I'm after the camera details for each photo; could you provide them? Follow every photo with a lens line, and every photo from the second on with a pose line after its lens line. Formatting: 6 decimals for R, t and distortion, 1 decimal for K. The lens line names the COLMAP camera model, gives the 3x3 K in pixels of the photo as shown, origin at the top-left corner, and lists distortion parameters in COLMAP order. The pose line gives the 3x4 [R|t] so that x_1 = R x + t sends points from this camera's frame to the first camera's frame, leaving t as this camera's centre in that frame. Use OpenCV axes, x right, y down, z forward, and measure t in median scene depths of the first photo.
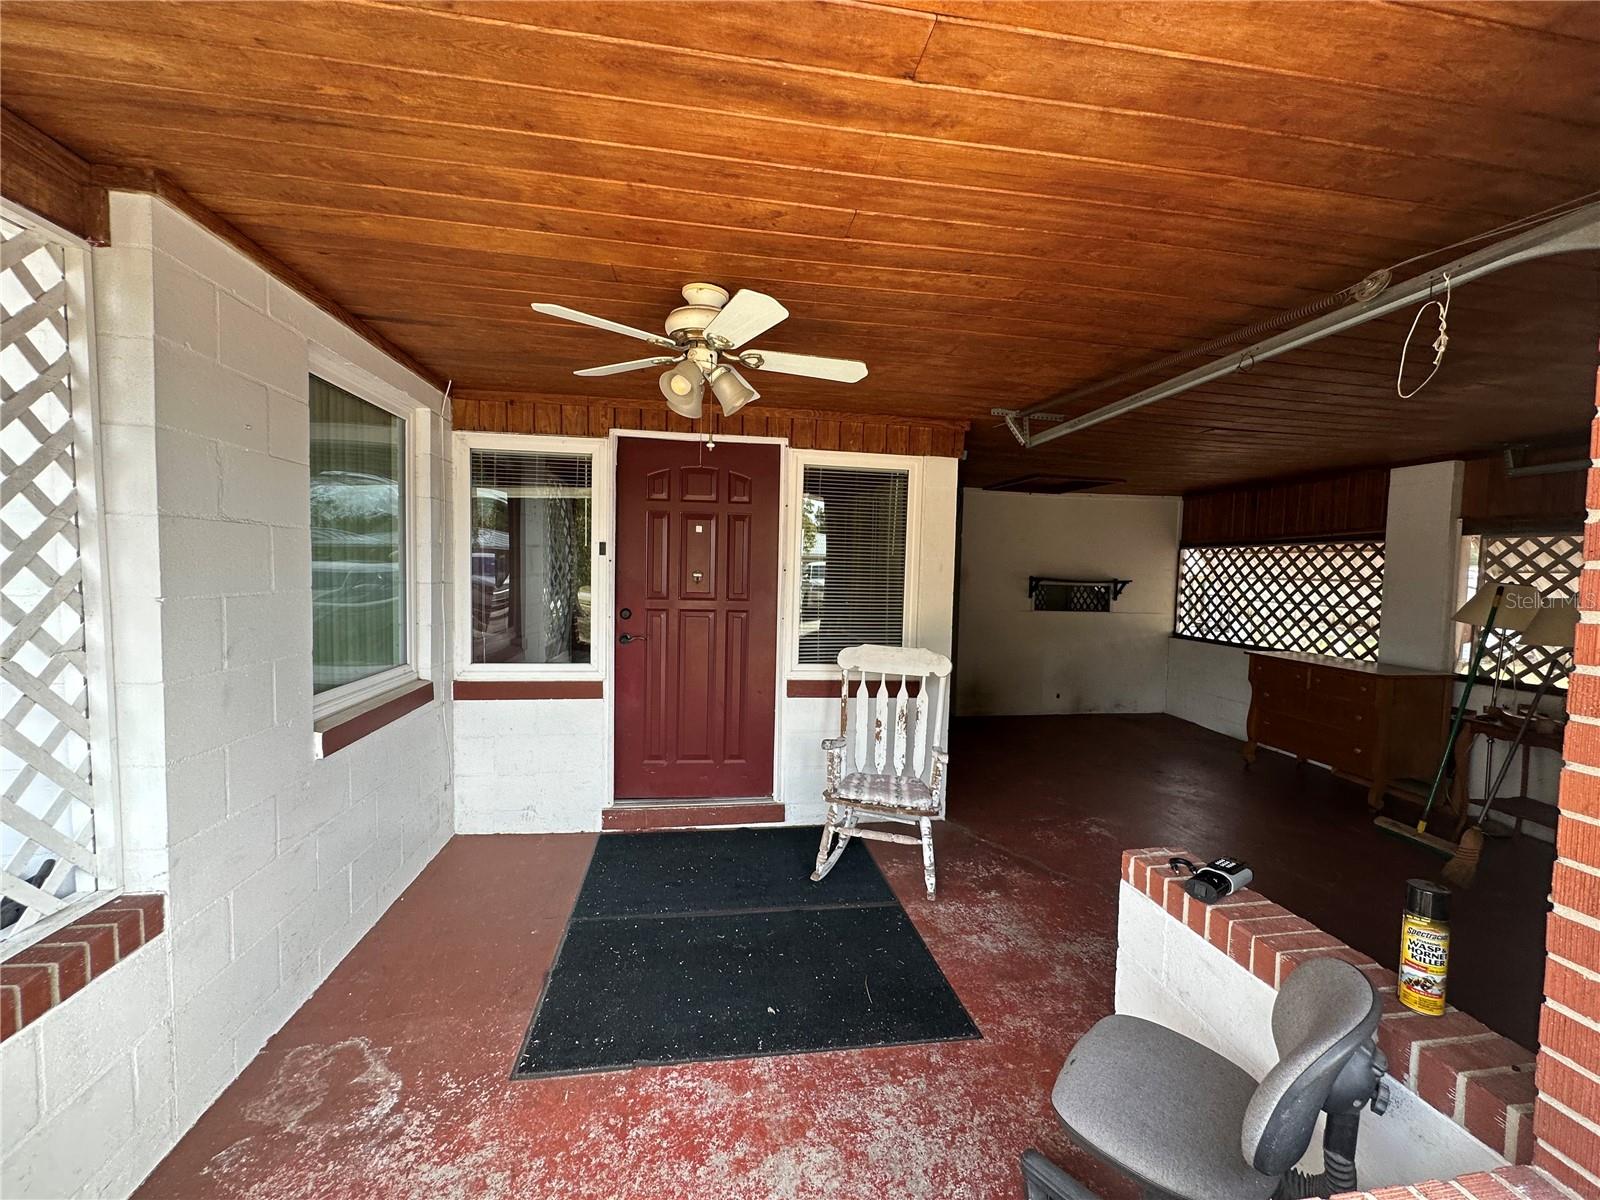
lens RADIAL K [[640.9, 0, 800.8], [0, 640.9, 600.8], [0, 0, 1]] dist [-0.001032, -0.000071]
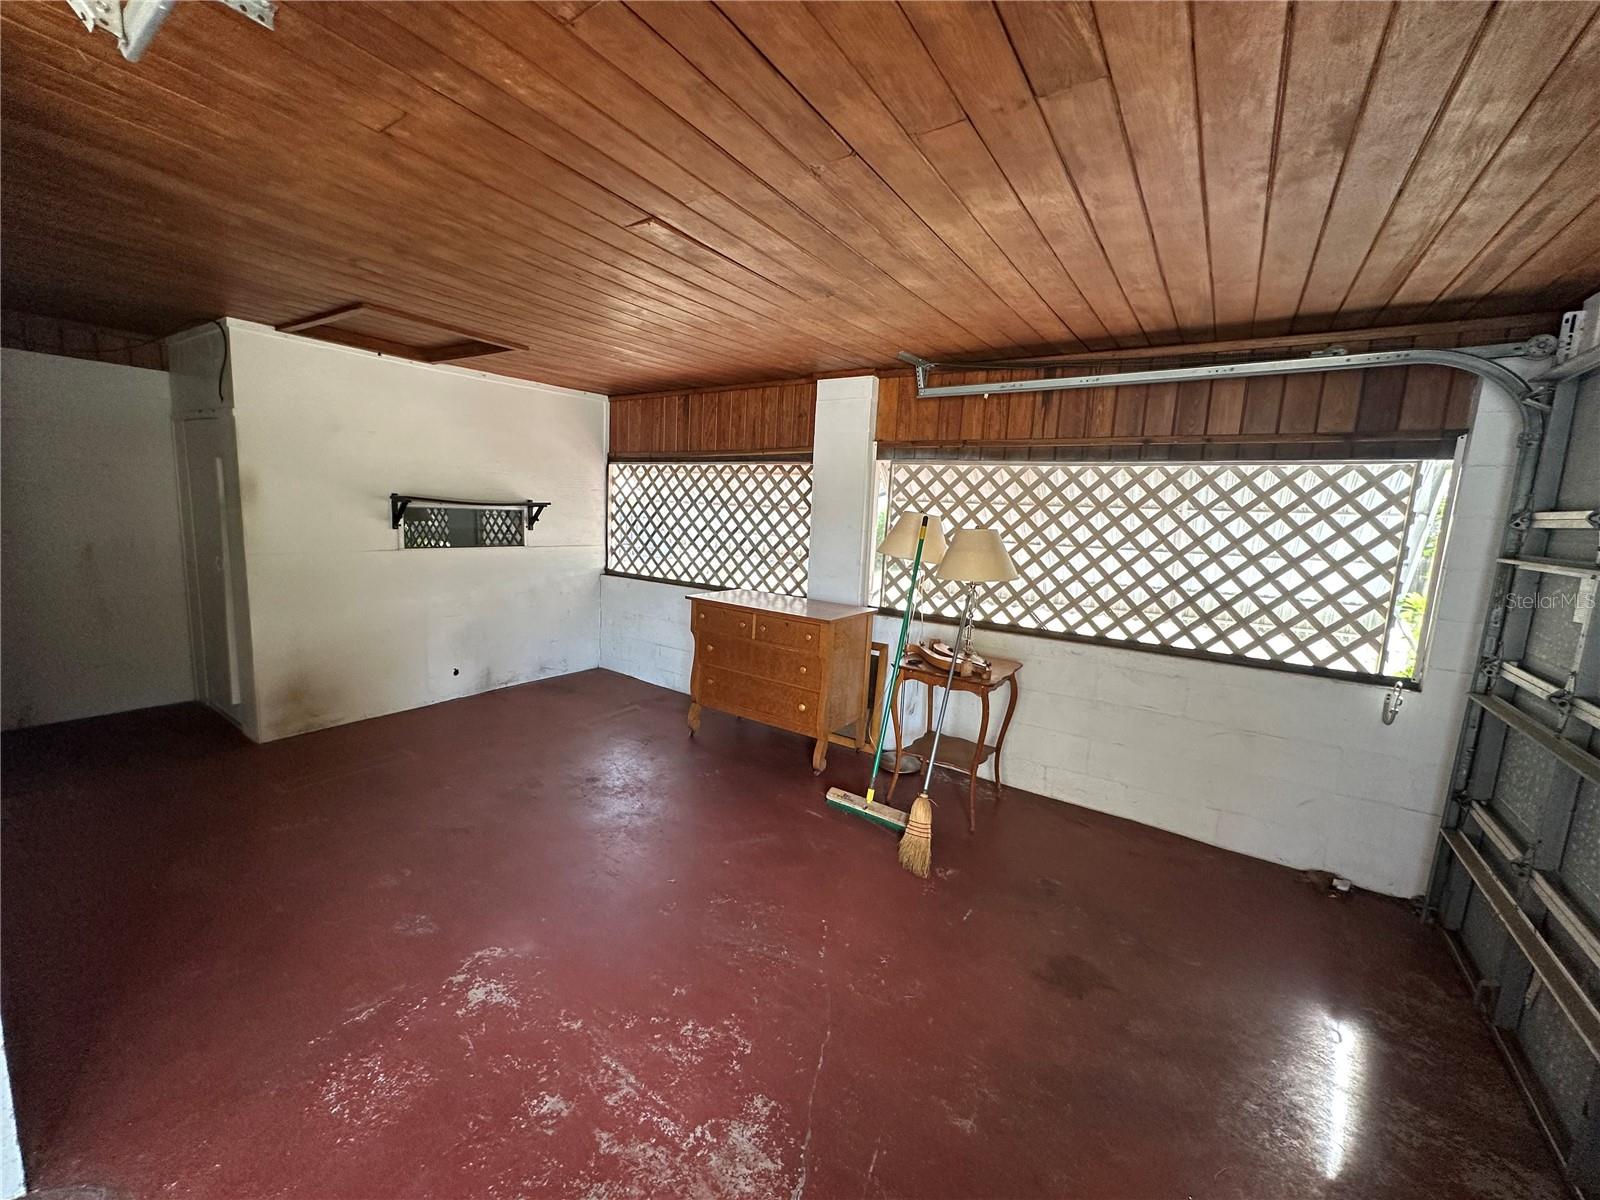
lens RADIAL K [[640.9, 0, 801.1], [0, 640.9, 598.8], [0, 0, 1]] dist [-0.001032, -0.000071]
pose [[0.683235, -0.093636, 0.724170, 0.194901], [0.006621, 0.992498, 0.122084, -0.011727], [-0.730168, -0.078617, 0.678729, 0.322975]]
